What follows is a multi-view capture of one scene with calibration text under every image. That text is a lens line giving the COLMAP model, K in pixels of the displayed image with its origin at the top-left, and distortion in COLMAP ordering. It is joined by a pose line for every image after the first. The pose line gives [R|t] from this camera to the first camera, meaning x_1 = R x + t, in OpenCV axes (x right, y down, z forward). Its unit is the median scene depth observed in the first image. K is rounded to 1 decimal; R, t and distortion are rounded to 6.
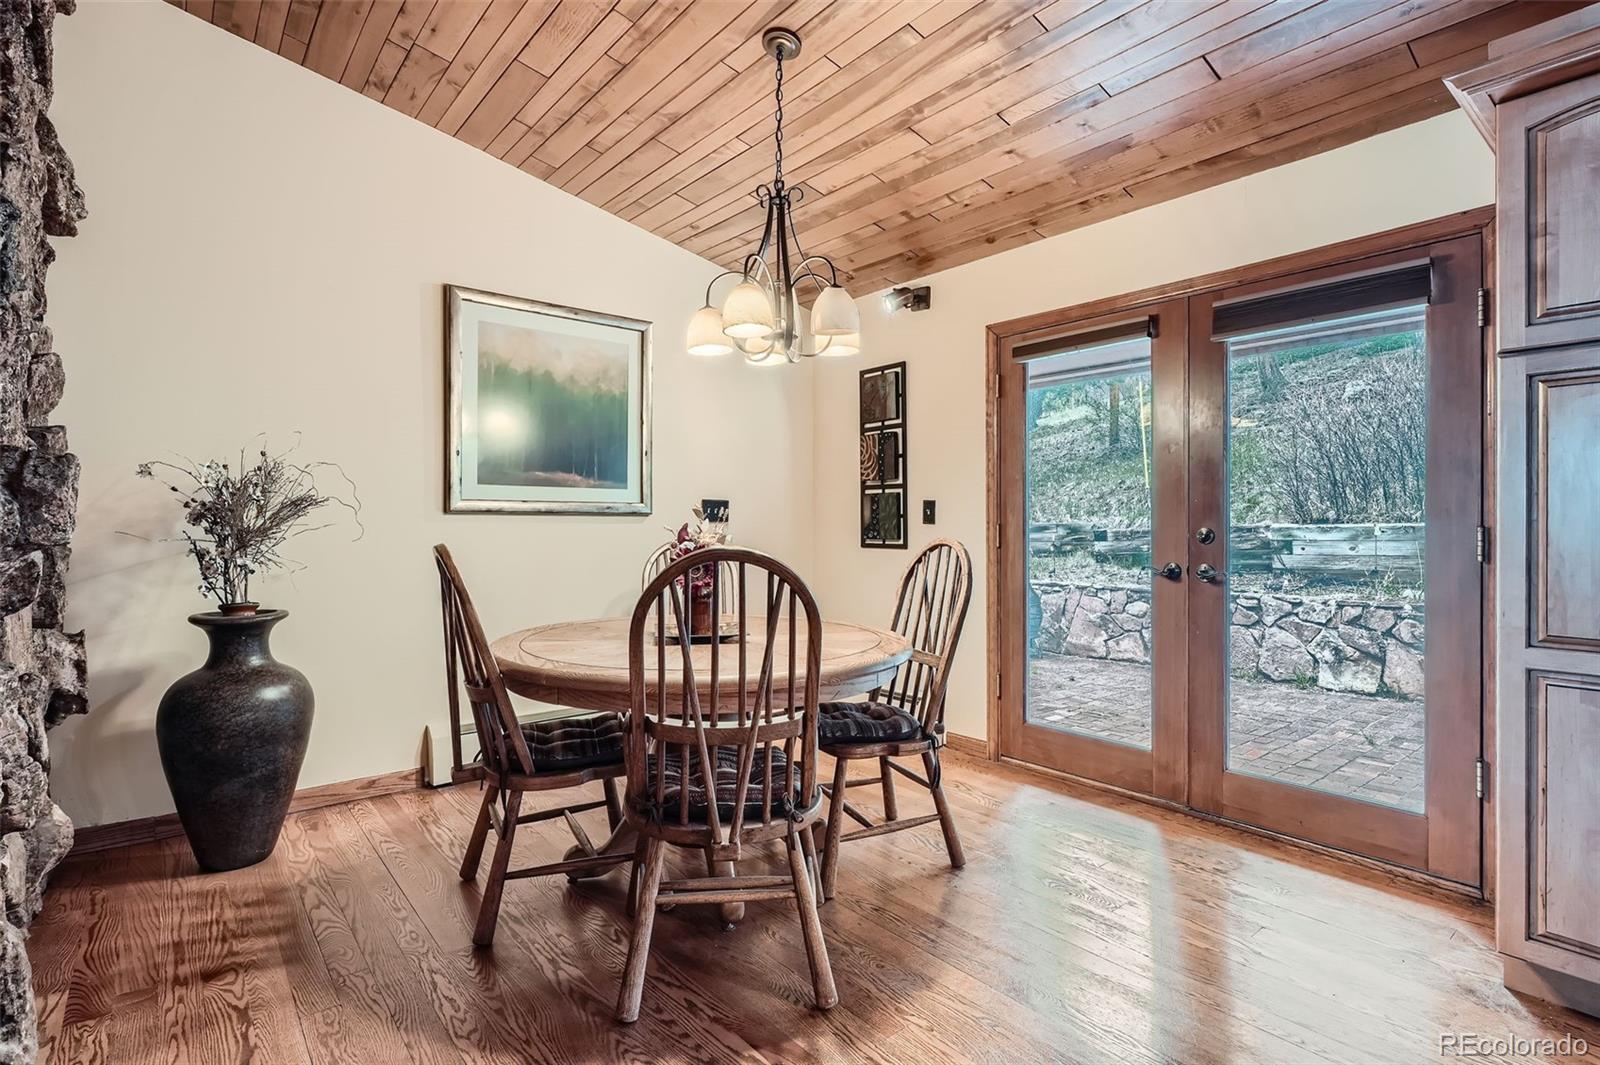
lens RADIAL K [[781.1, 0, 798.2], [0, 781.1, 522.8], [0, 0, 1]] dist [-0.000679, 0.000970]
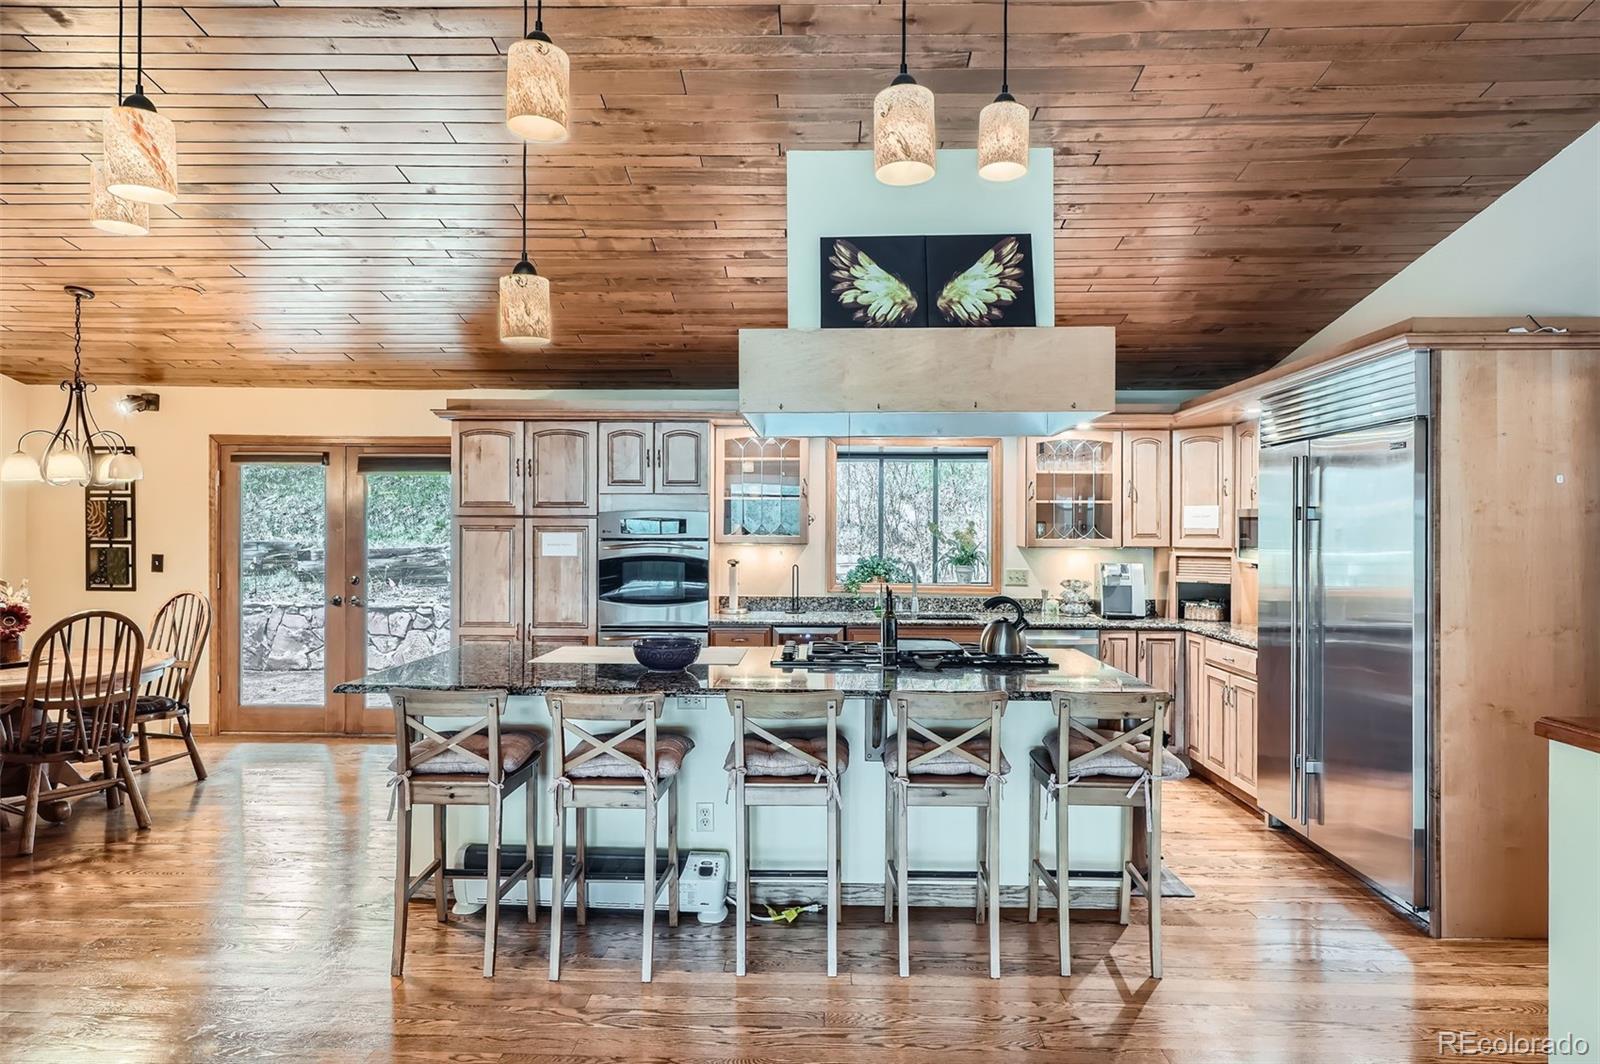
lens RADIAL K [[922.3, 0, 807.9], [0, 922.3, 528.1], [0, 0, 1]] dist [-0.004782, 0.001872]
pose [[0.650960, -0.000971, 0.759112, -0.308309], [-0.007080, 0.999948, 0.007350, -0.094563], [-0.759079, -0.010159, 0.650919, -0.882496]]
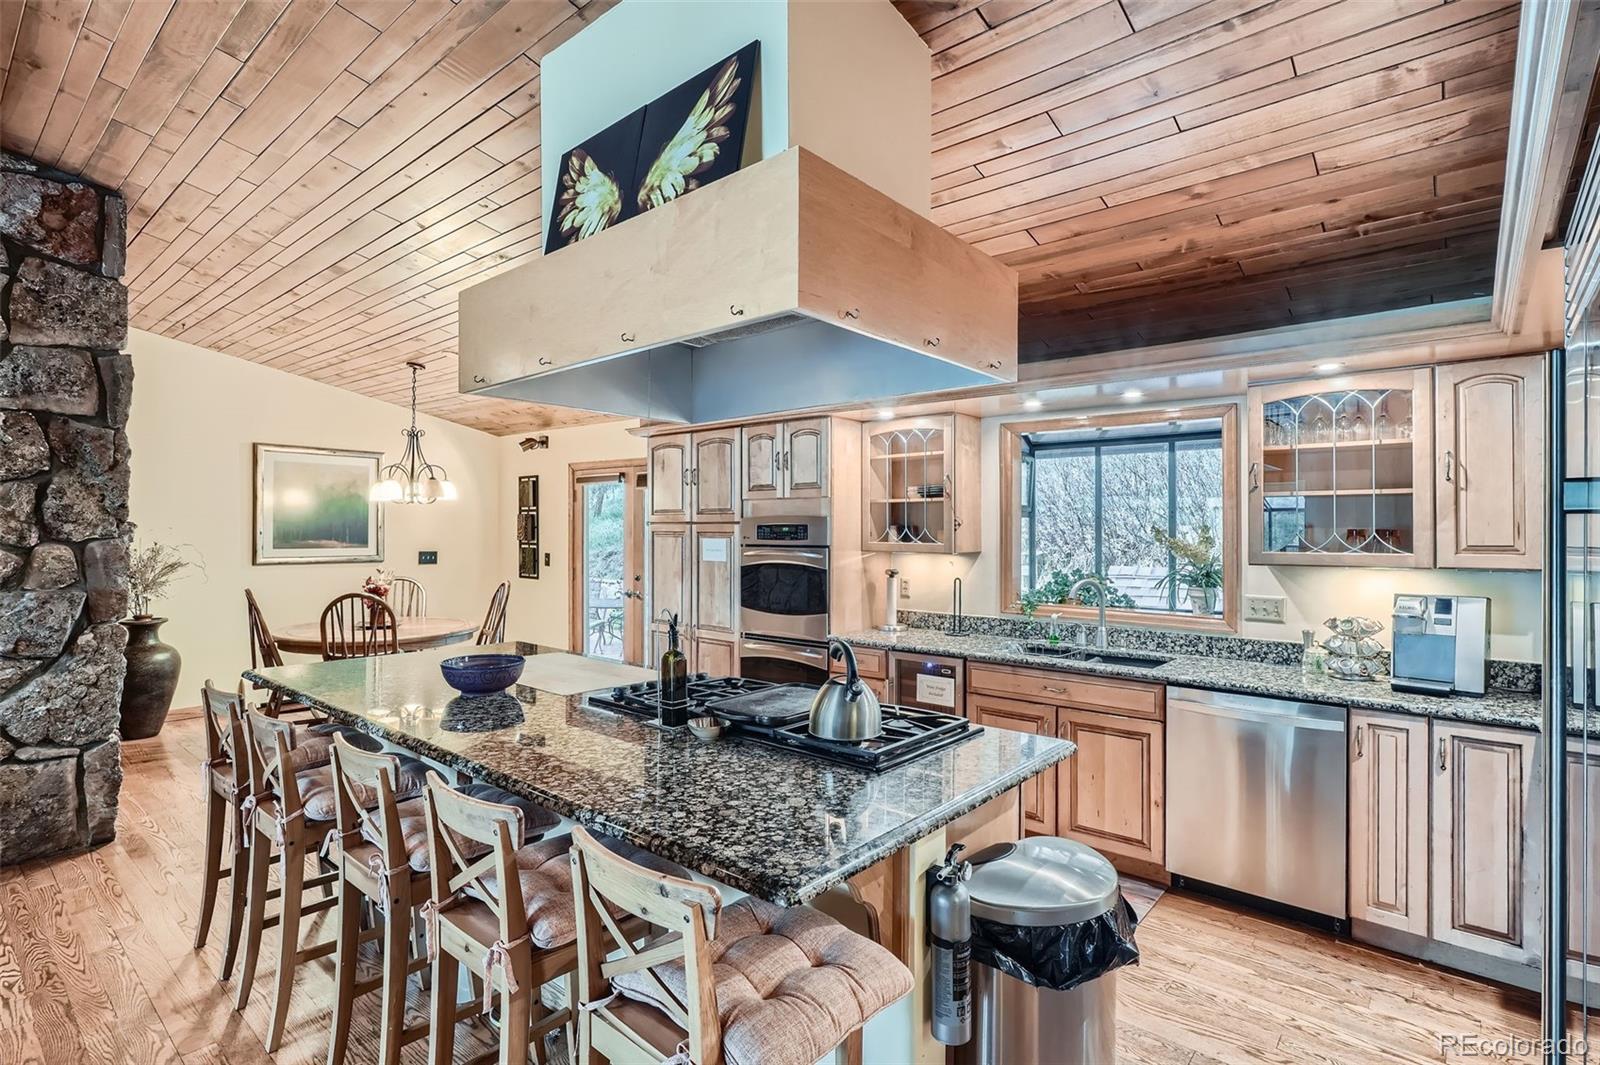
lens RADIAL K [[781.1, 0, 800.3], [0, 781.1, 527.4], [0, 0, 1]] dist [-0.000679, 0.000970]
pose [[0.984993, 0.003821, 0.172552, 0.440560], [-0.003785, 0.999993, -0.000536, -0.091737], [-0.172552, -0.000125, 0.985000, -0.912725]]
